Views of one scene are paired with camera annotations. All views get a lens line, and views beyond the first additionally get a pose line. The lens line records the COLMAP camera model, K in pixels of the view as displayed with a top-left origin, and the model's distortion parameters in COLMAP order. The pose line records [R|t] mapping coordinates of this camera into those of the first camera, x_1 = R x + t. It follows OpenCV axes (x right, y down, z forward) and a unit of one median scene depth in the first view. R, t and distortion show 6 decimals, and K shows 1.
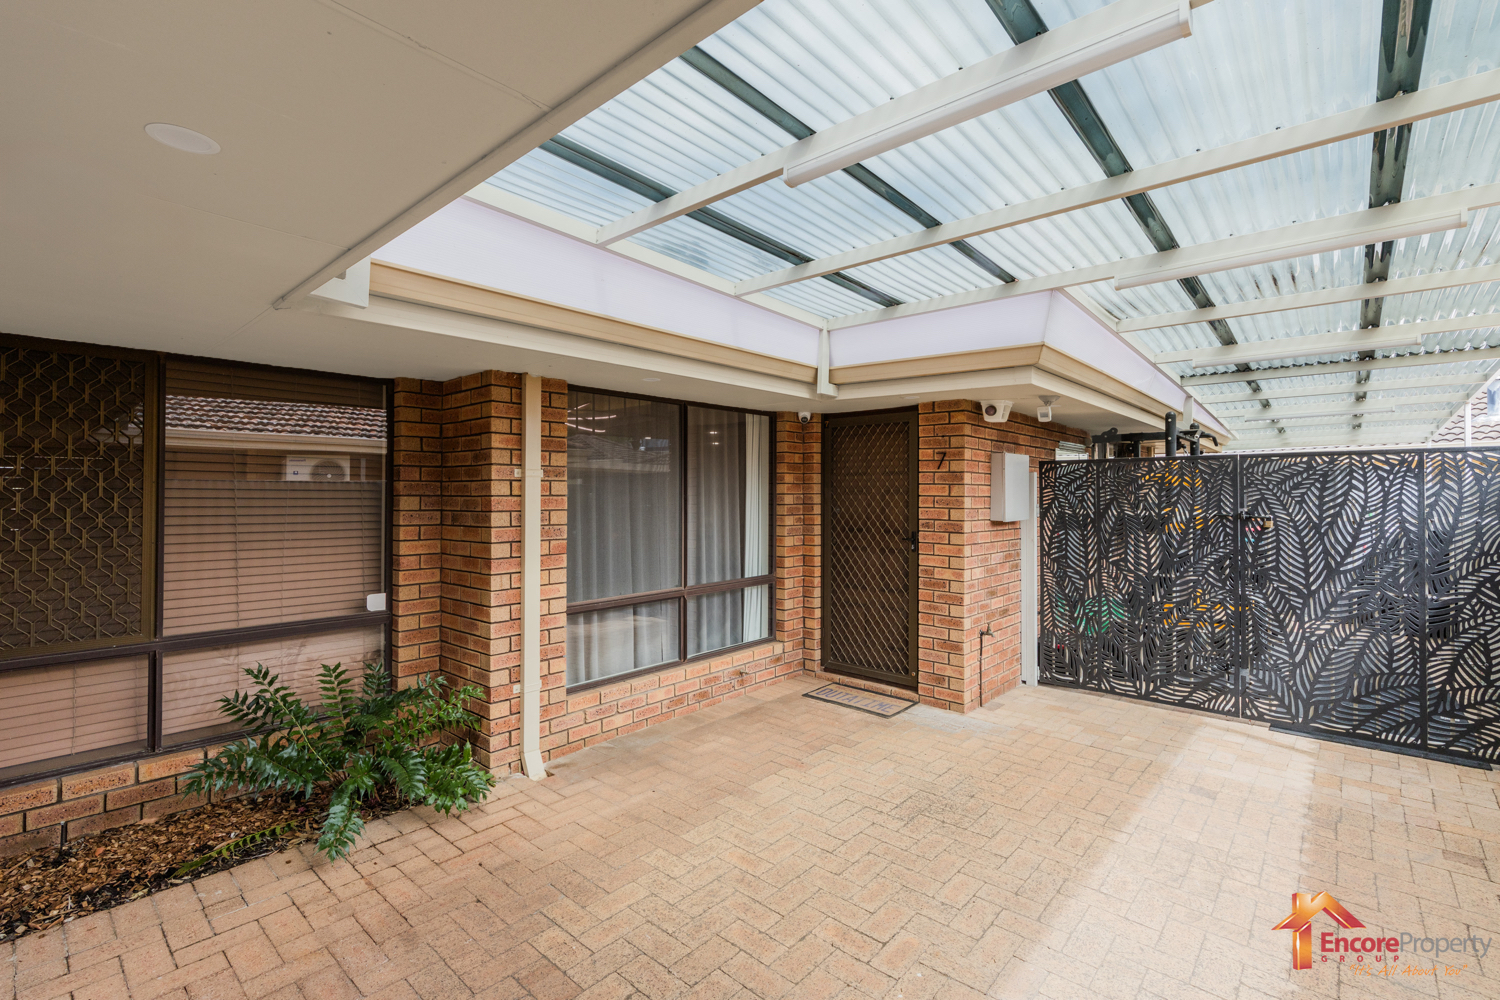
lens RADIAL K [[674.1, 0, 745.1], [0, 674.1, 488.0], [0, 0, 1]] dist [0.003378, -0.000462]
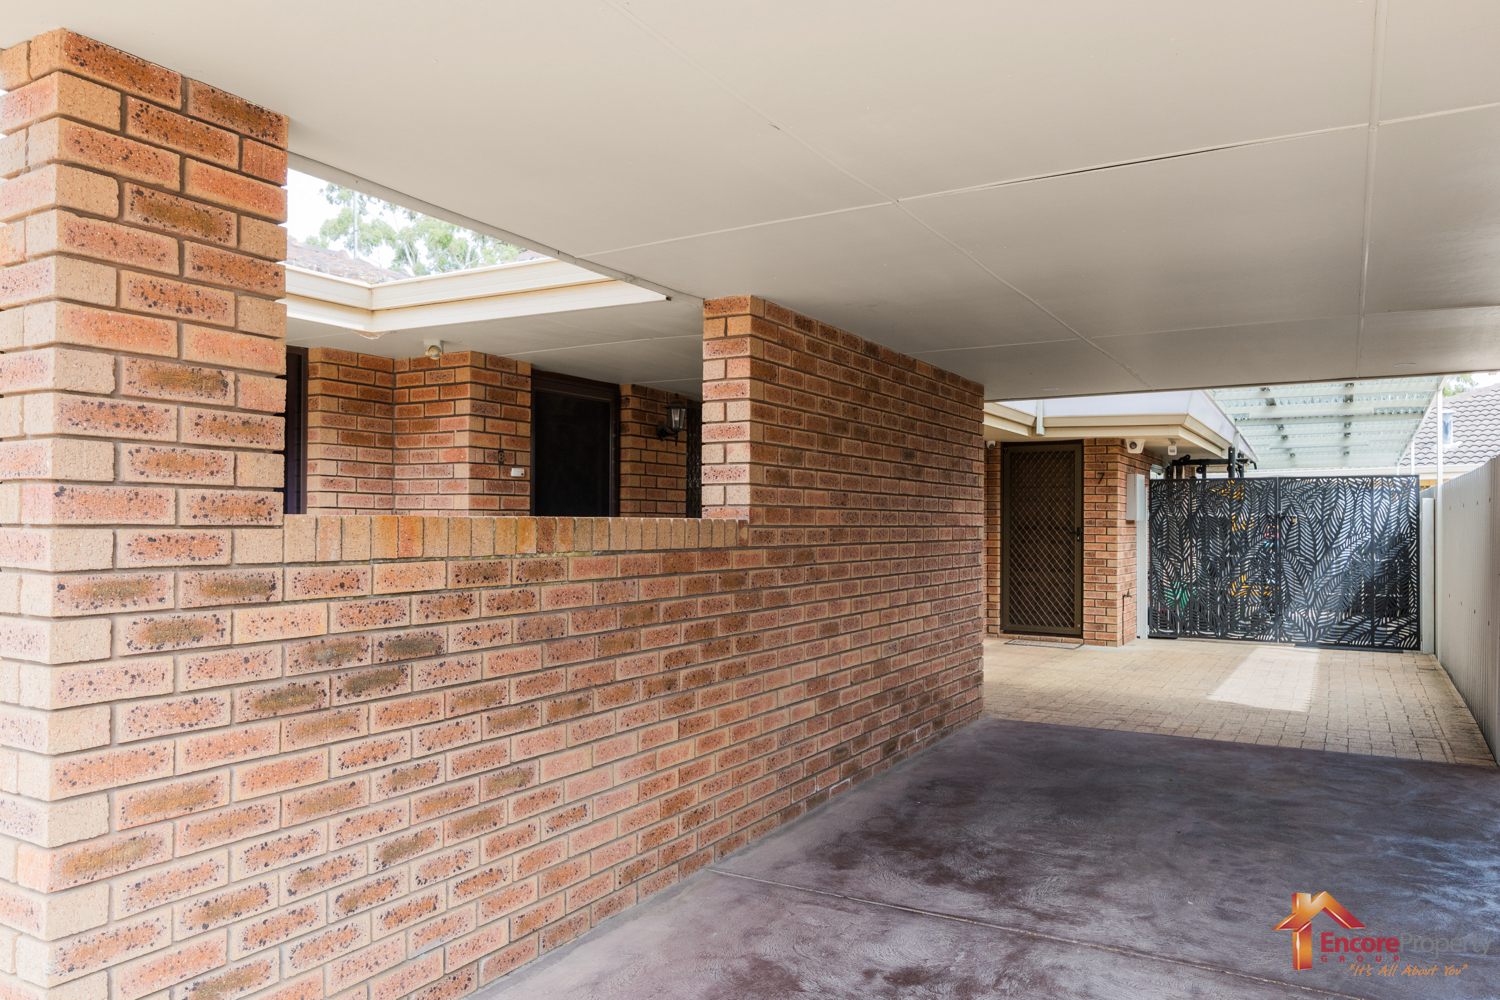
lens RADIAL K [[1030.8, 0, 752.6], [0, 1030.8, 509.8], [0, 0, 1]] dist [-0.004070, 0.000422]
pose [[0.979141, 0.005396, 0.203108, -0.902365], [-0.004882, 0.999983, -0.003034, 0.037931], [-0.203121, 0.001979, 0.979152, -1.042252]]
